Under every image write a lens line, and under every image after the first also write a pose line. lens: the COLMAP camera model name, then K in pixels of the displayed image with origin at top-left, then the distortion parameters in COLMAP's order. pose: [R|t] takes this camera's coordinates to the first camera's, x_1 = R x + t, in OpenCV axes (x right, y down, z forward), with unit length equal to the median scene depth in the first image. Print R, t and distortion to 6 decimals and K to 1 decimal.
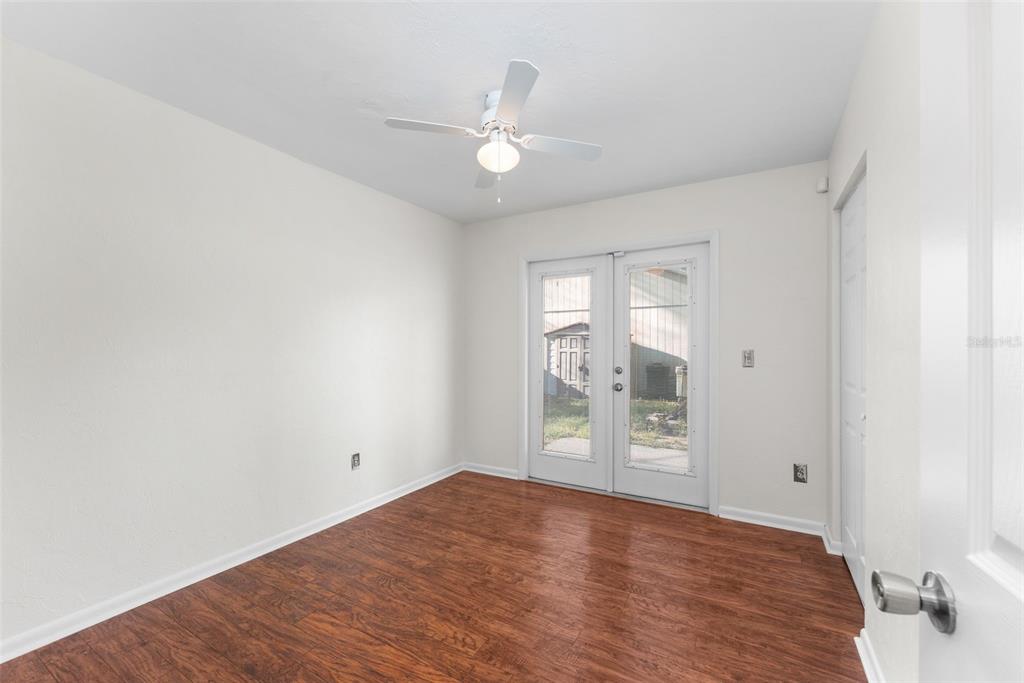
lens RADIAL K [[413.1, 0, 513.9], [0, 413.1, 336.5], [0, 0, 1]] dist [-0.002012, -0.000203]
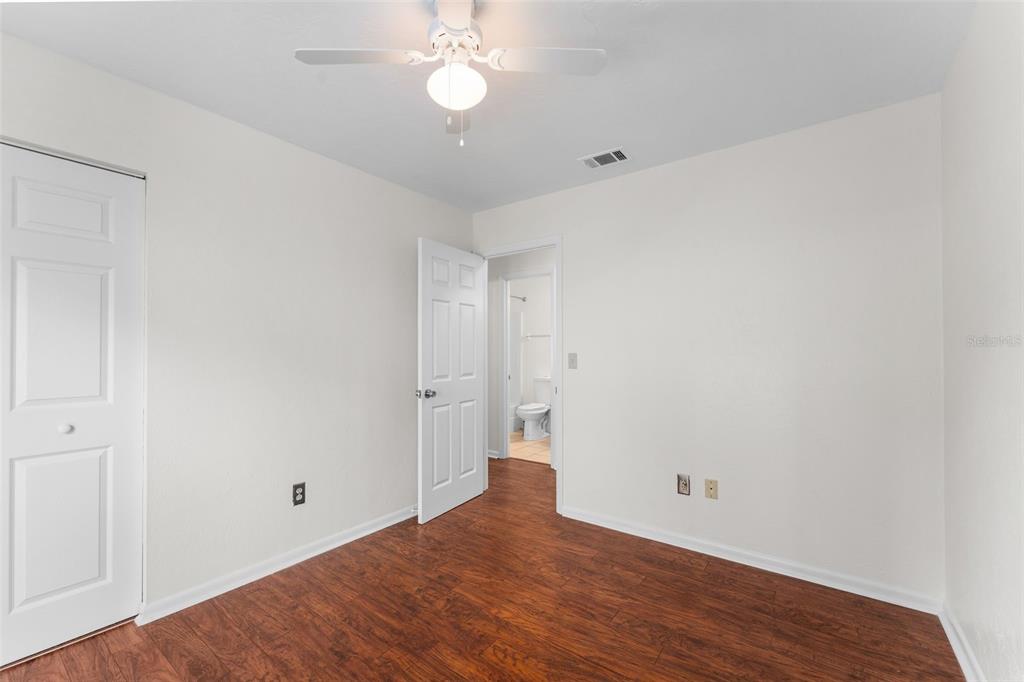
lens RADIAL K [[413.1, 0, 513.9], [0, 413.1, 336.0], [0, 0, 1]] dist [-0.002012, -0.000203]
pose [[-0.994219, 0.001128, 0.107368, -0.250326], [-0.002966, 0.999275, -0.037960, 0.027466], [-0.107333, -0.038059, -0.993494, 2.021092]]
